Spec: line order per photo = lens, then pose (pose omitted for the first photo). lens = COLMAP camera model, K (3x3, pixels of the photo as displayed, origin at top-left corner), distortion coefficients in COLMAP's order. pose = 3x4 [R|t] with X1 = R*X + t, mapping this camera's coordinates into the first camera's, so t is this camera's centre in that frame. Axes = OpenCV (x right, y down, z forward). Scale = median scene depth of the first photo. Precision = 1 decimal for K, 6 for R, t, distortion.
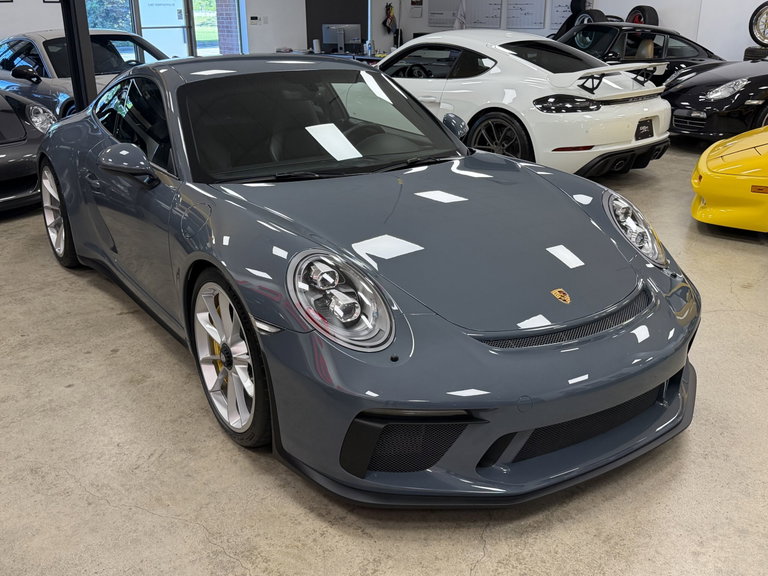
lens RADIAL K [[764.0, 0, 384.0], [0, 764.0, 288.0], [0, 0, 1]] dist [0.158934, -0.317457]
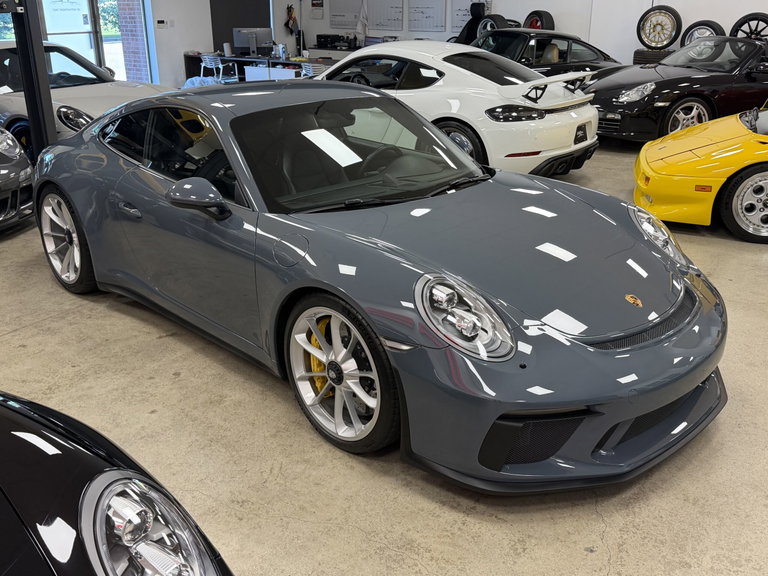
lens RADIAL K [[764.0, 0, 384.0], [0, 764.0, 288.0], [0, 0, 1]] dist [0.158934, -0.317457]
pose [[0.984572, -0.059550, 0.164533, -0.137360], [0.057647, 0.998204, 0.016321, -0.020700], [-0.165209, -0.006584, 0.986237, -0.040376]]
